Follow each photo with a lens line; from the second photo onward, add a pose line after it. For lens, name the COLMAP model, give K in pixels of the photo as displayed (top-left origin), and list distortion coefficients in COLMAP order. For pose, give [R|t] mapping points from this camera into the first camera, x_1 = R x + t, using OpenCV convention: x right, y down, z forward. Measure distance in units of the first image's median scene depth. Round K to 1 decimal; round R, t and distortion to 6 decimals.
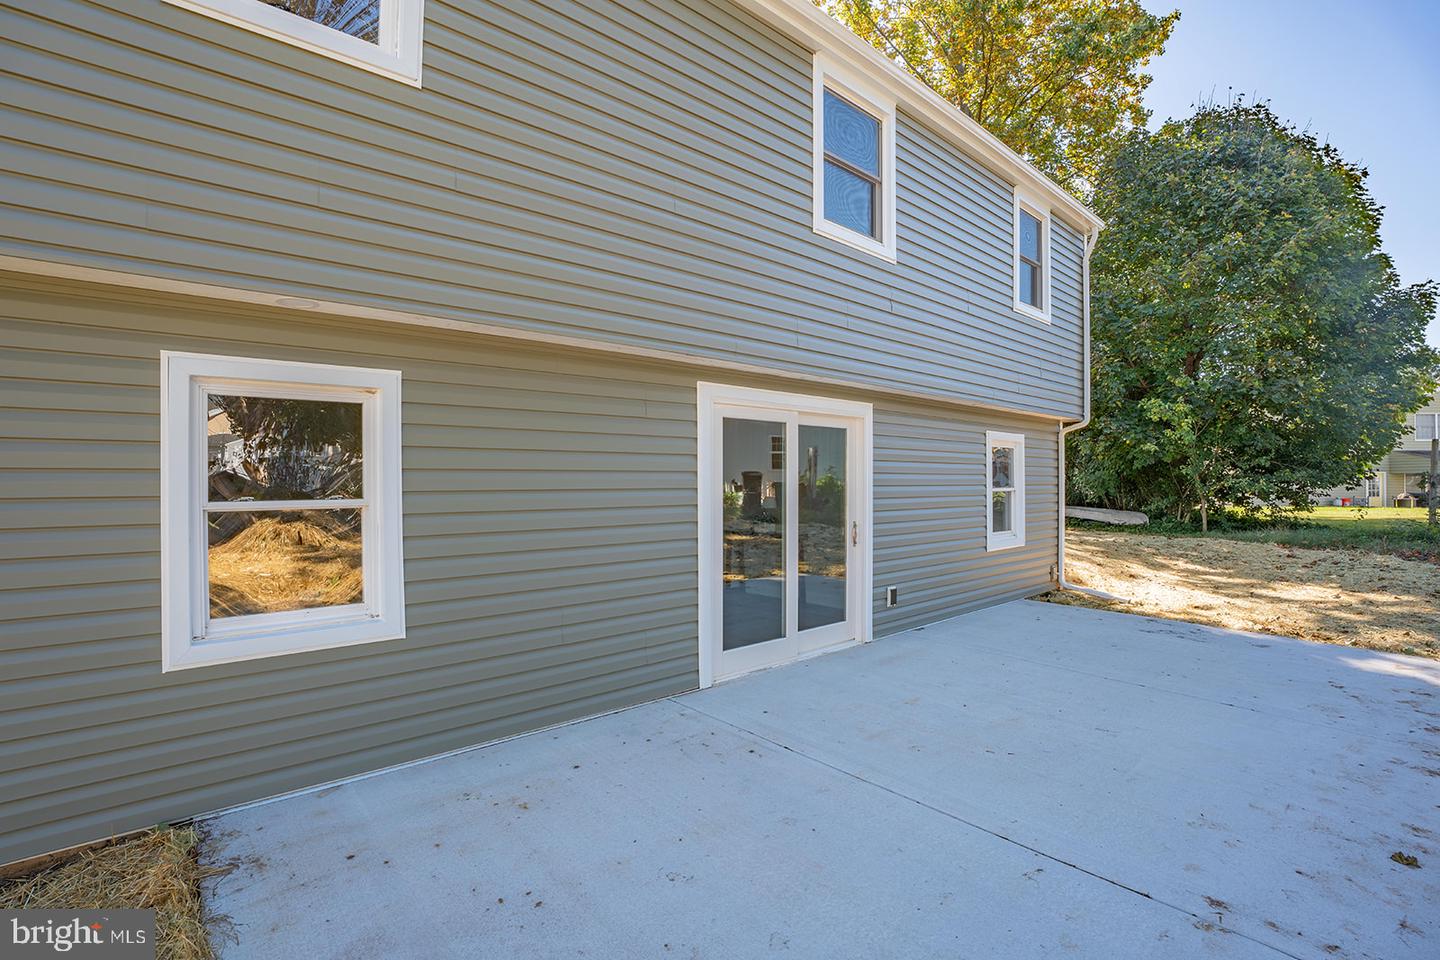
lens RADIAL K [[660.9, 0, 715.8], [0, 660.9, 485.0], [0, 0, 1]] dist [-0.074846, 0.019870]
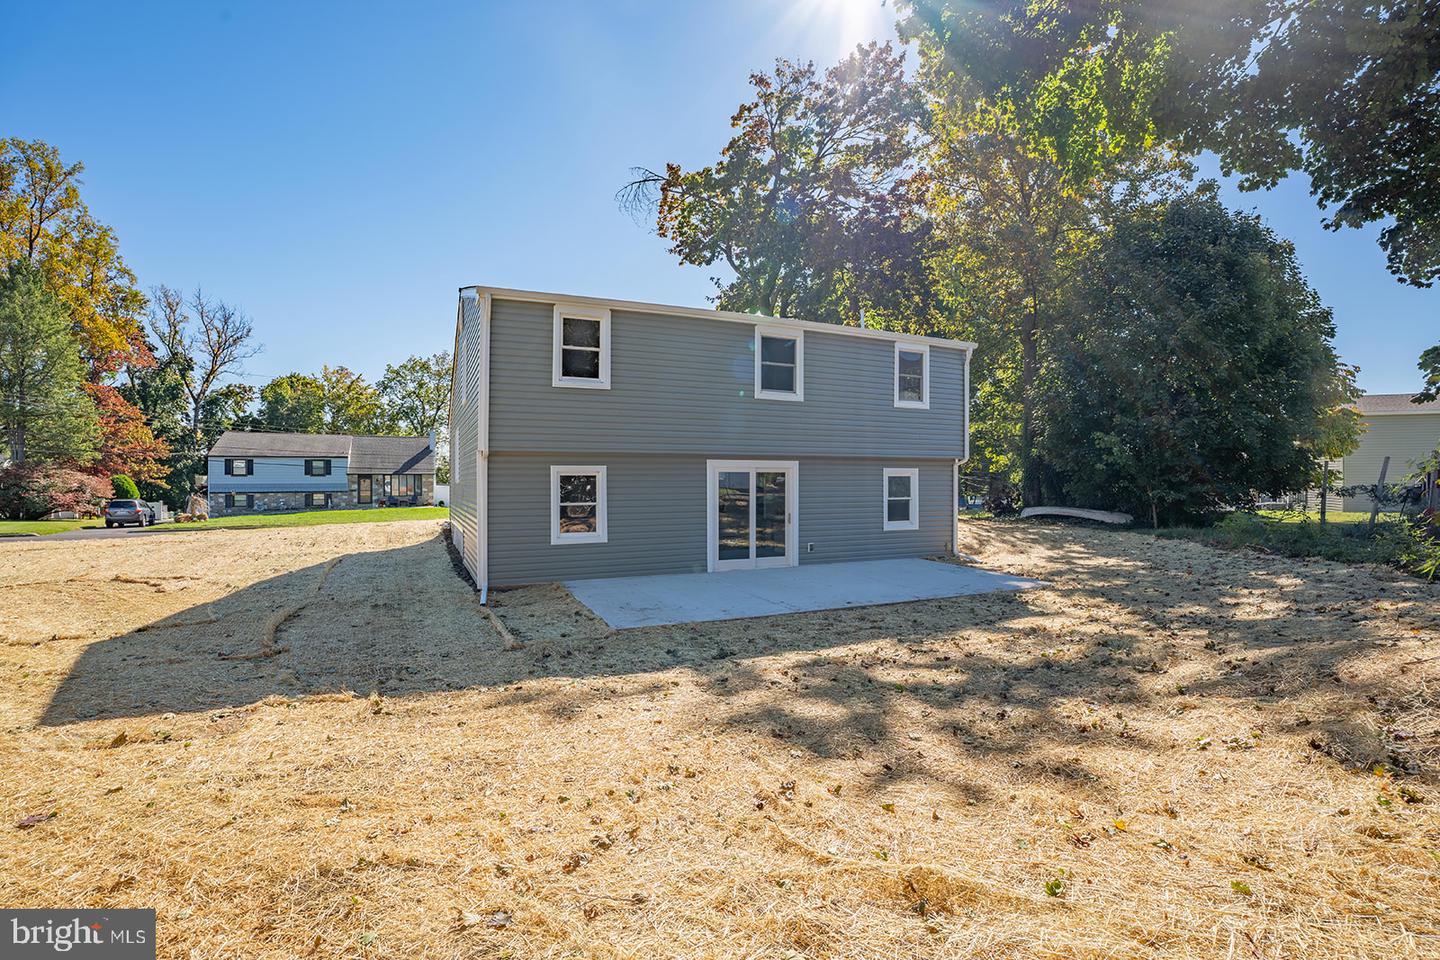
lens RADIAL K [[660.9, 0, 715.8], [0, 660.9, 485.0], [0, 0, 1]] dist [-0.074846, 0.019870]
pose [[0.958662, 0.001283, -0.284545, 0.616846], [-0.000518, 0.999996, 0.002764, -0.048038], [0.284548, -0.002502, 0.958659, -1.263475]]
